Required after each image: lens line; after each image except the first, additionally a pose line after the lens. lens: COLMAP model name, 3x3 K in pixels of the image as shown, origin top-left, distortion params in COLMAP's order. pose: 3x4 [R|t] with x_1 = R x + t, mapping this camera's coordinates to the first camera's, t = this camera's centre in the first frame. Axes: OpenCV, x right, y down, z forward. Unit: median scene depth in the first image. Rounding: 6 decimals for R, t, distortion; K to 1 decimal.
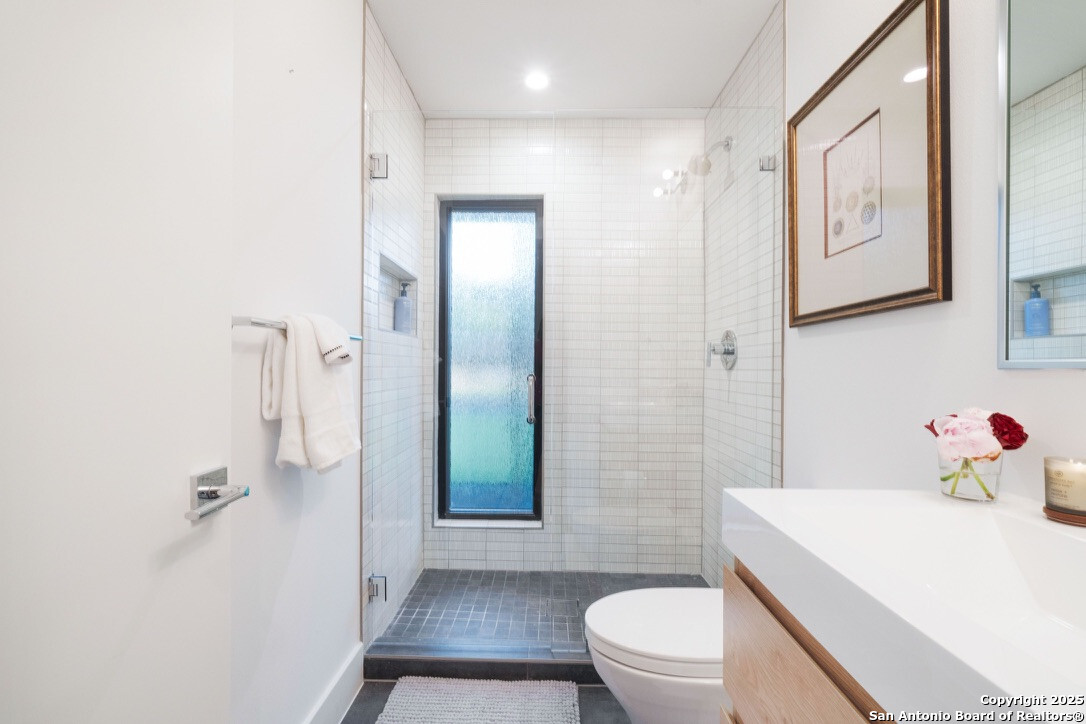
lens RADIAL K [[474.6, 0, 539.9], [0, 474.6, 370.5], [0, 0, 1]] dist [-0.000713, 0.000685]
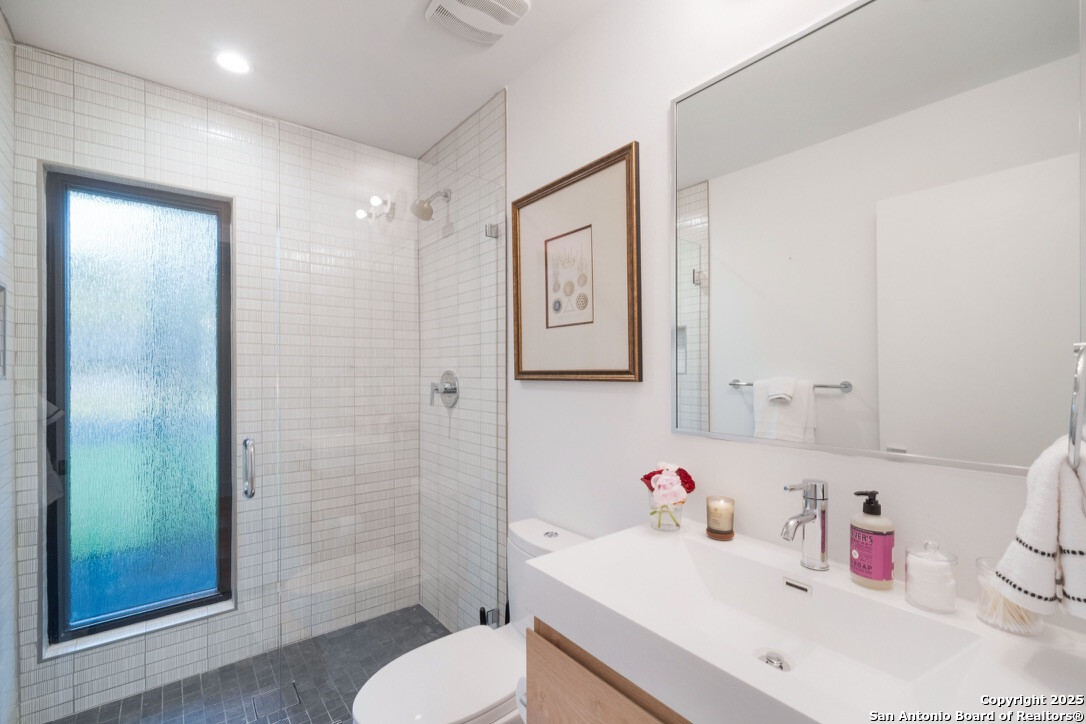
lens RADIAL K [[474.6, 0, 539.9], [0, 474.6, 370.5], [0, 0, 1]] dist [-0.000713, 0.000685]
pose [[0.767125, -0.009149, 0.641432, -0.130681], [0.007077, 0.999958, 0.005799, -0.089577], [-0.641458, 0.000091, 0.767158, 0.049437]]
